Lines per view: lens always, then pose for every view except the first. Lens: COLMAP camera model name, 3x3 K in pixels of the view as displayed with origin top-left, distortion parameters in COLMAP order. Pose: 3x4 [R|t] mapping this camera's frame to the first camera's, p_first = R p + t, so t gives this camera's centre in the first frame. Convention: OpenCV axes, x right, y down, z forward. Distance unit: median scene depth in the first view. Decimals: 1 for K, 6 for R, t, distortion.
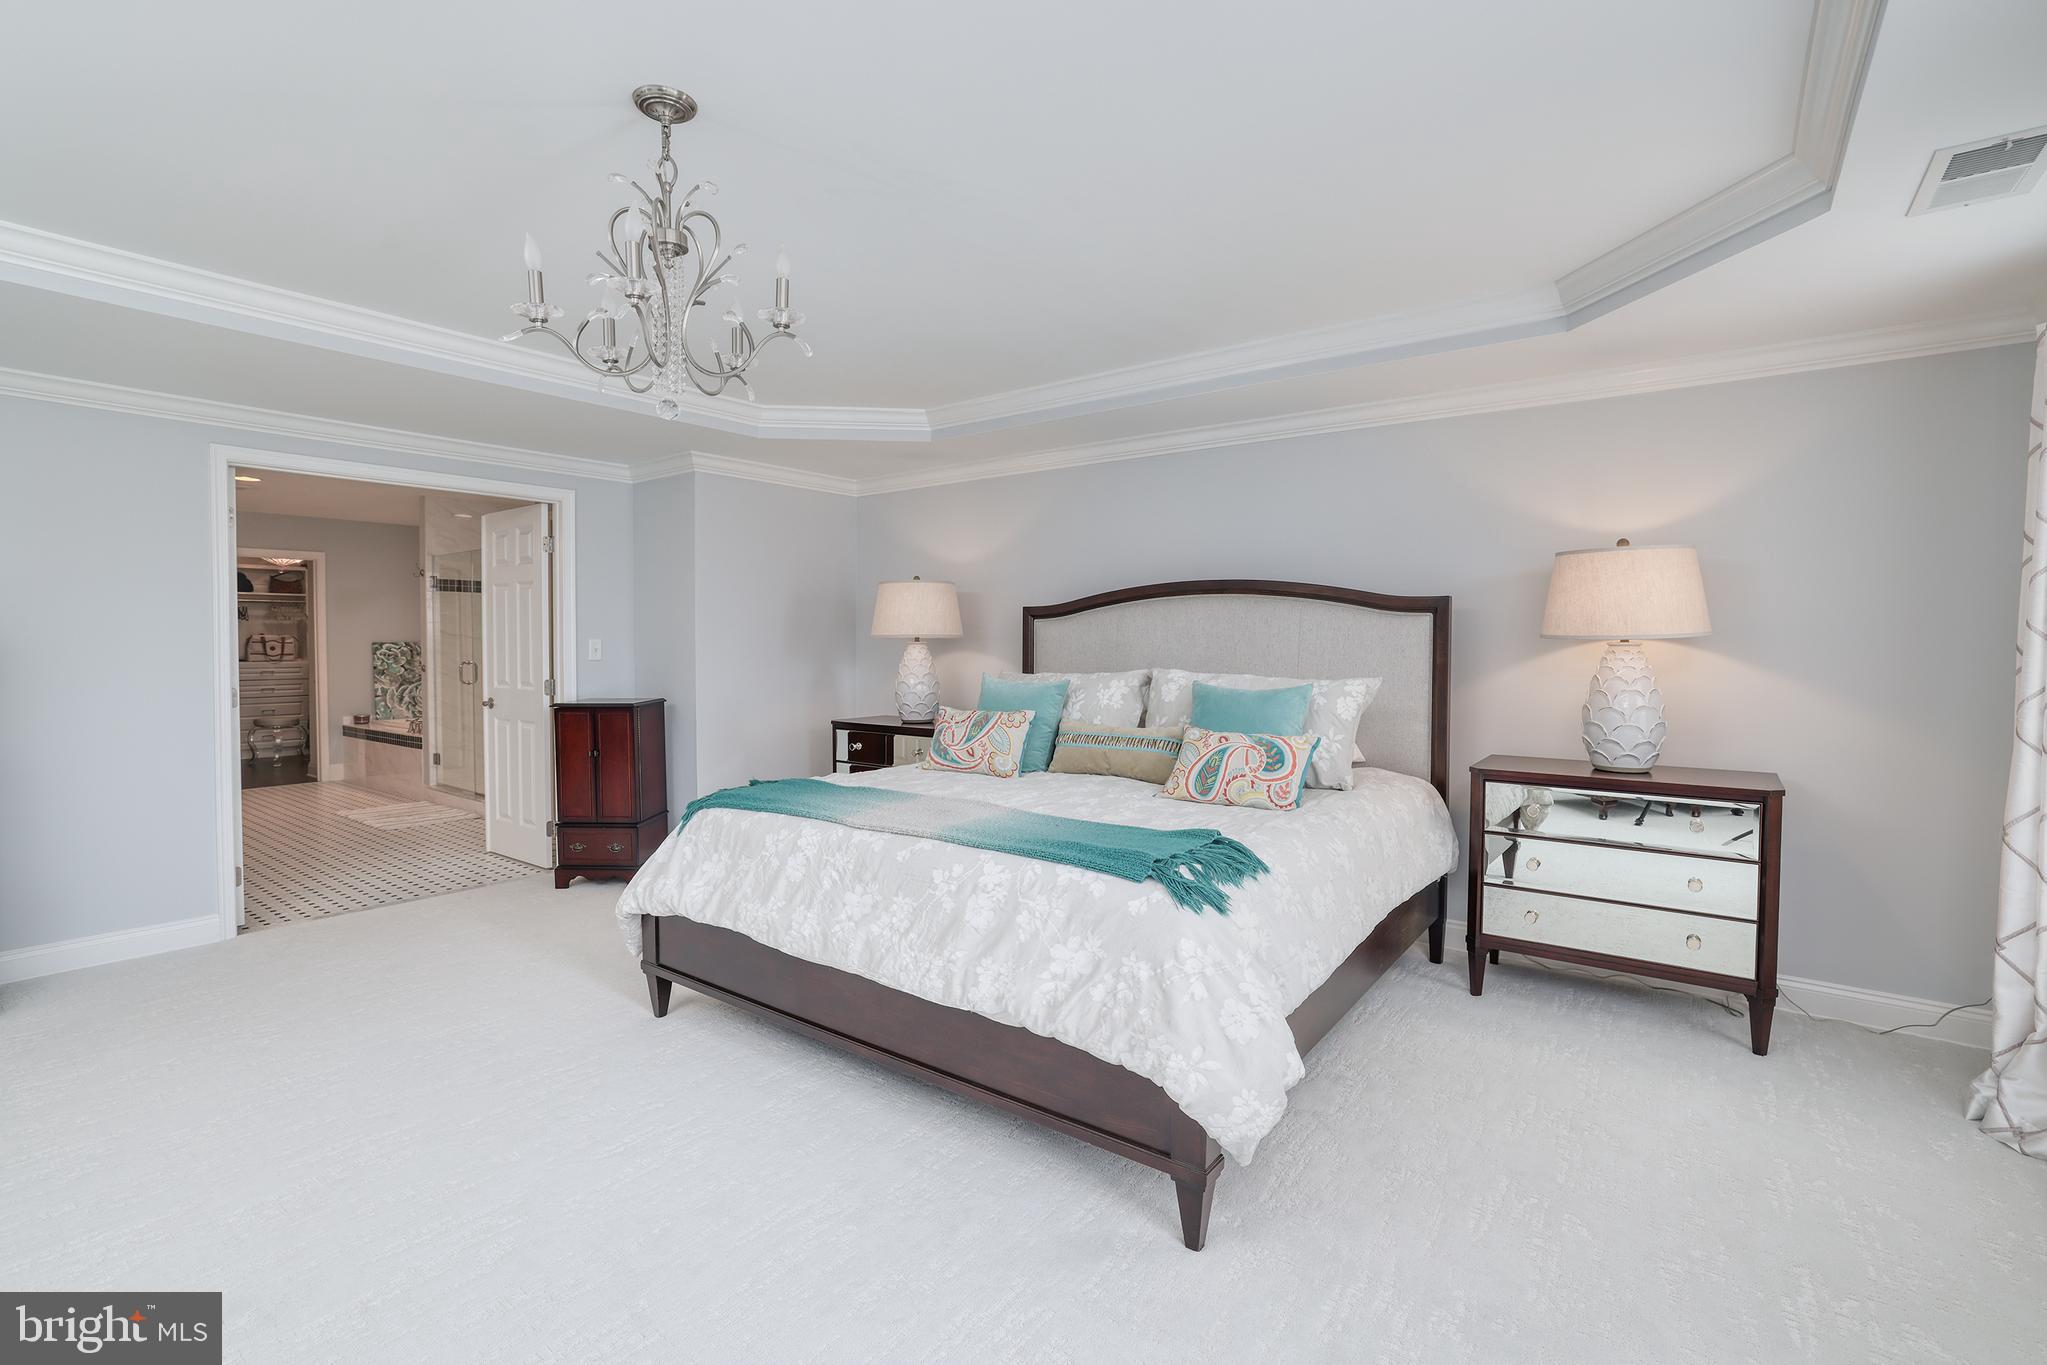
lens RADIAL K [[912.6, 0, 1023.5], [0, 912.6, 682.5], [0, 0, 1]] dist [-0.032609, 0.013985]
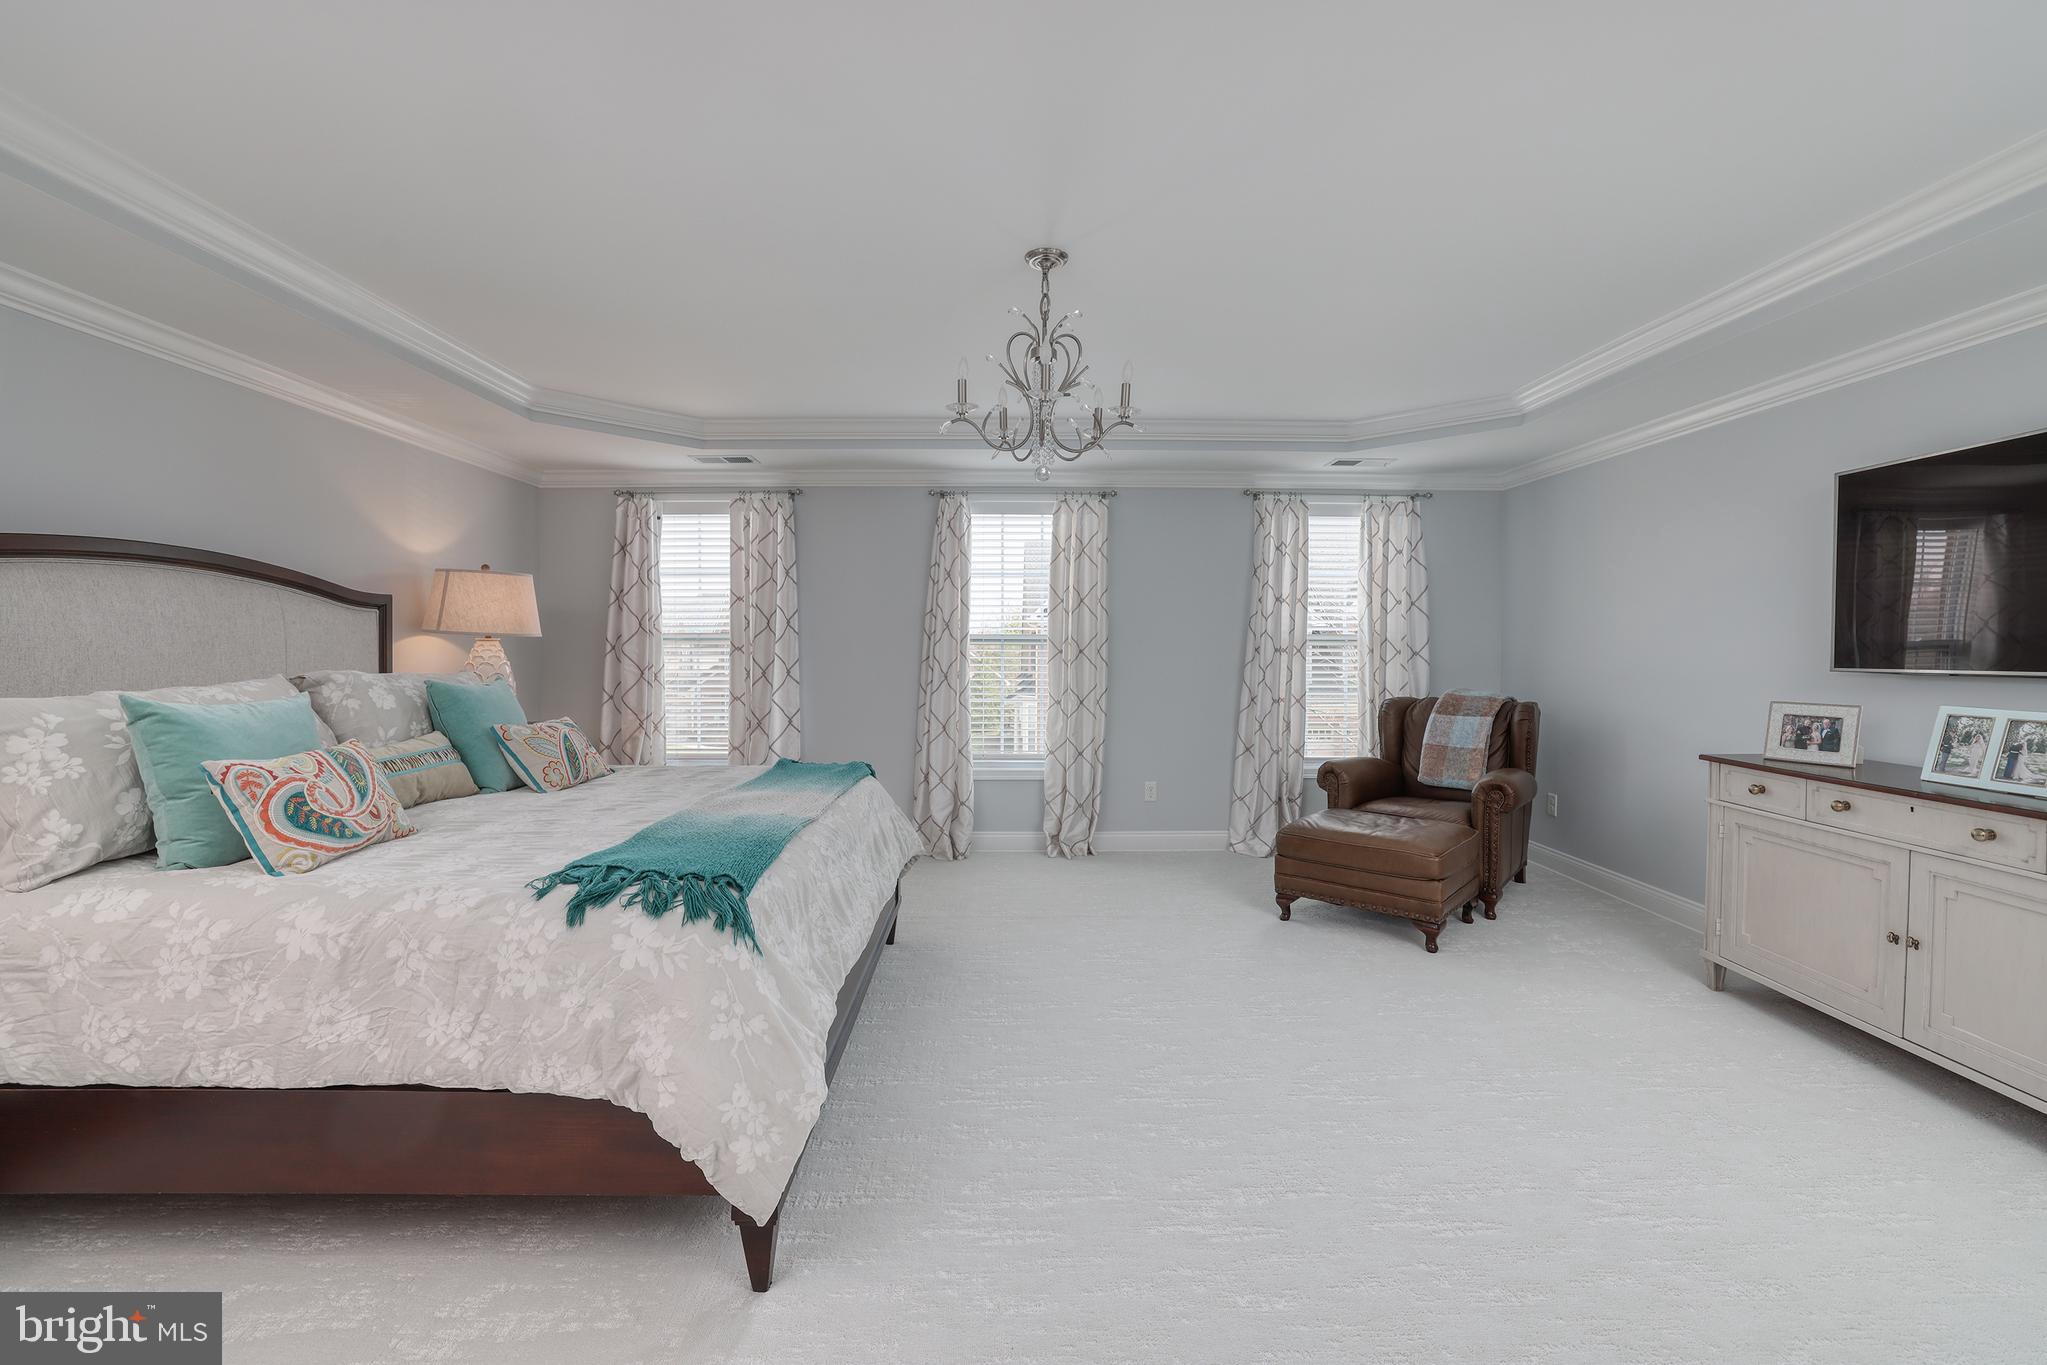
lens RADIAL K [[878.8, 0, 1023.5], [0, 878.8, 682.5], [0, 0, 1]] dist [-0.050389, 0.017164]
pose [[-0.618030, -0.038258, 0.785223, -0.968171], [0.026623, 0.997224, 0.069541, -0.049670], [-0.785703, 0.063884, -0.615296, 1.245093]]
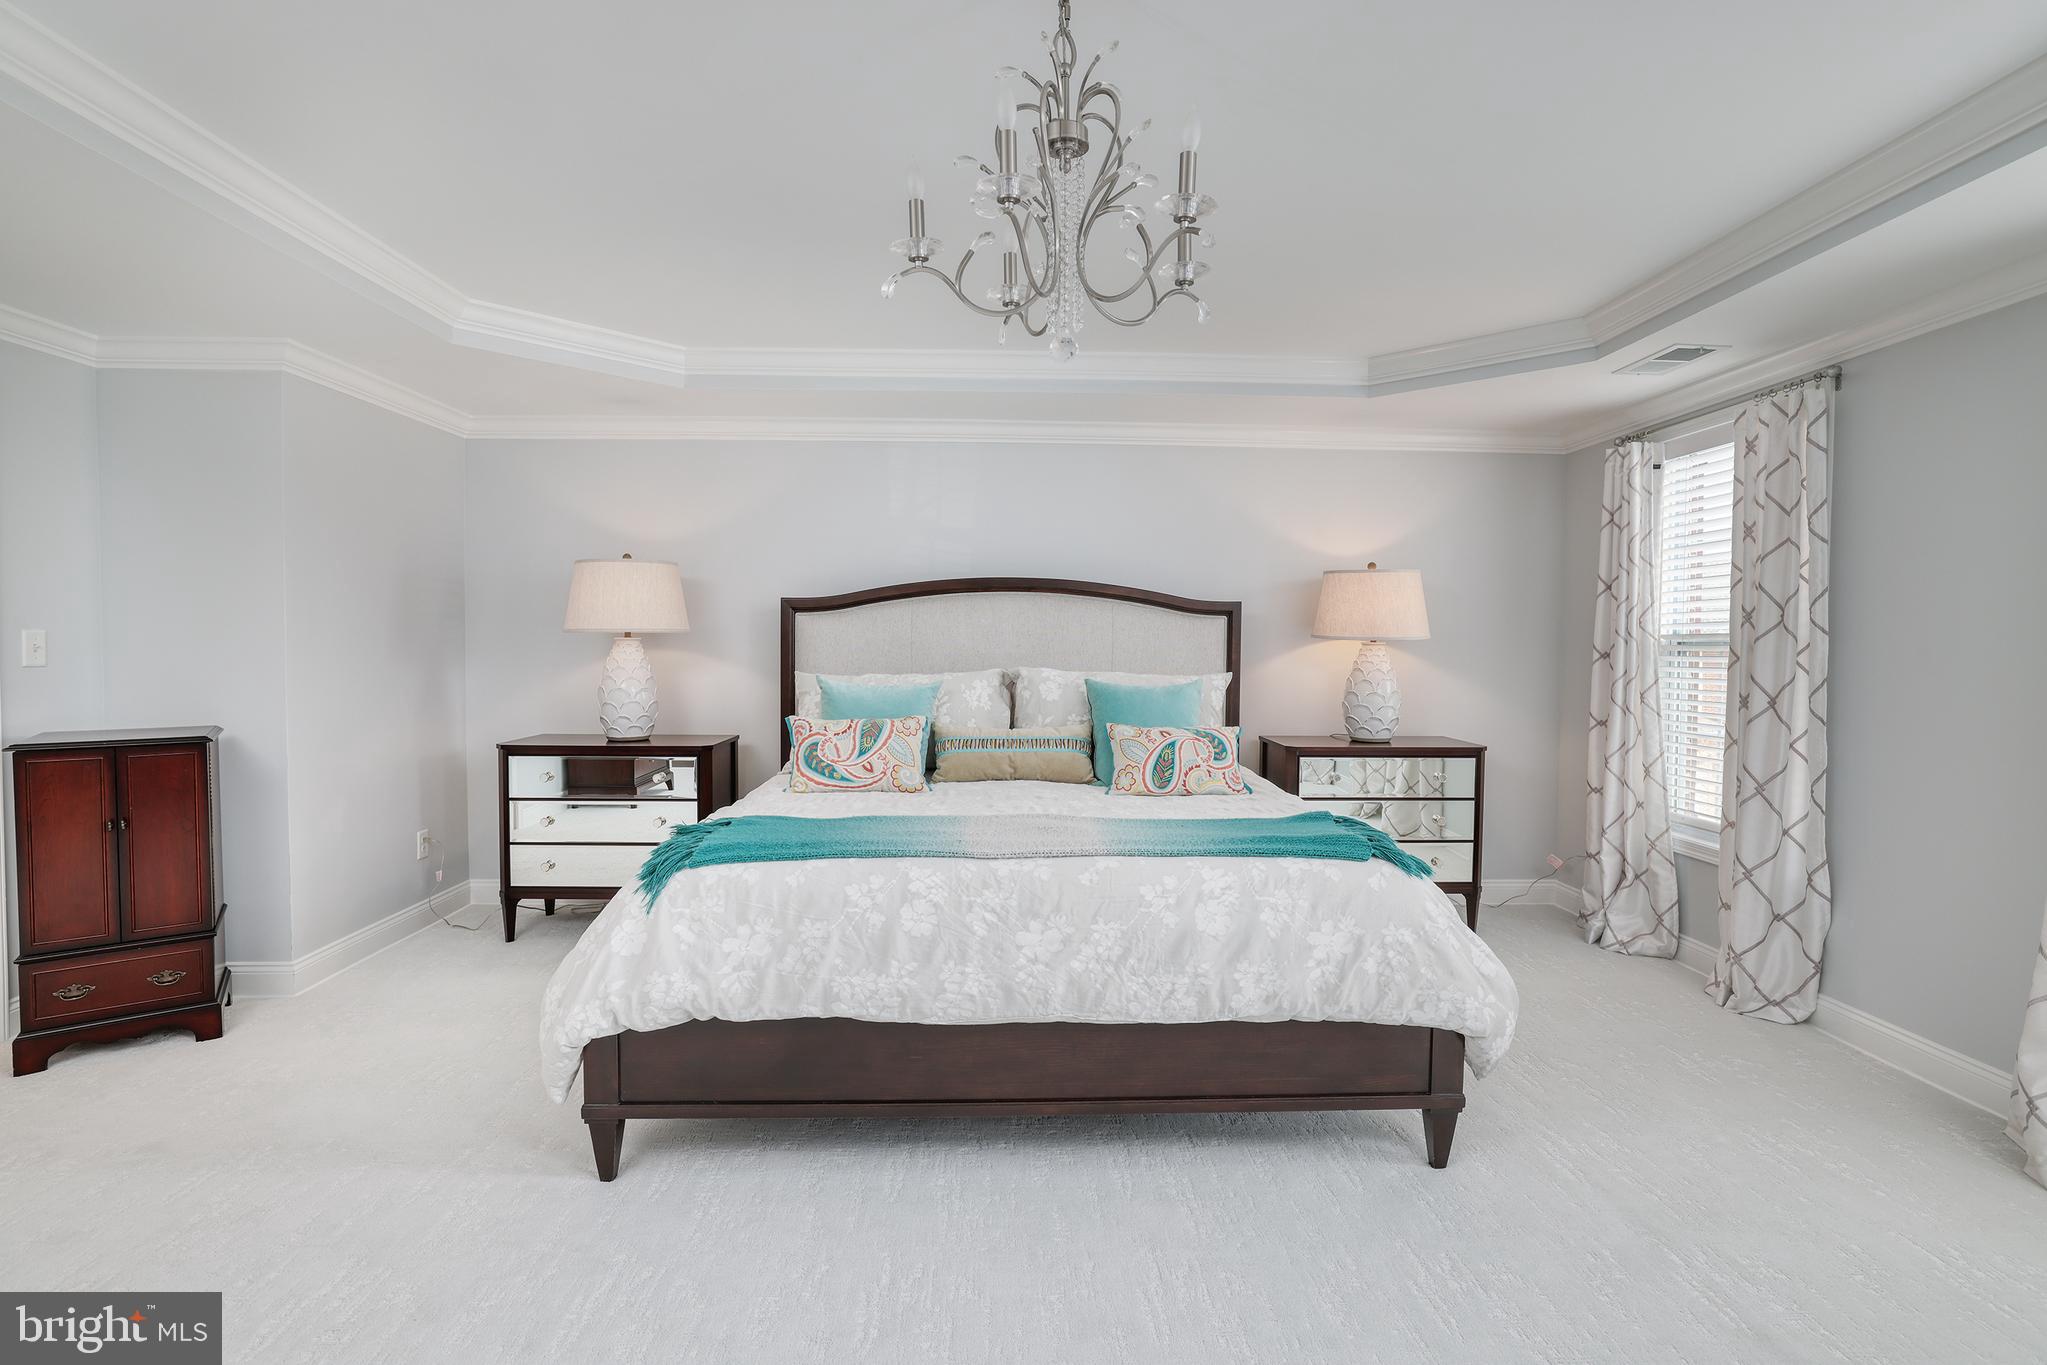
lens RADIAL K [[975.2, 0, 1023.5], [0, 975.2, 682.5], [0, 0, 1]] dist [-0.024970, 0.000777]
pose [[0.779699, -0.023650, 0.625707, -0.640857], [0.021242, 0.999710, 0.011316, -0.013685], [-0.625794, 0.004468, 0.779976, 0.234067]]
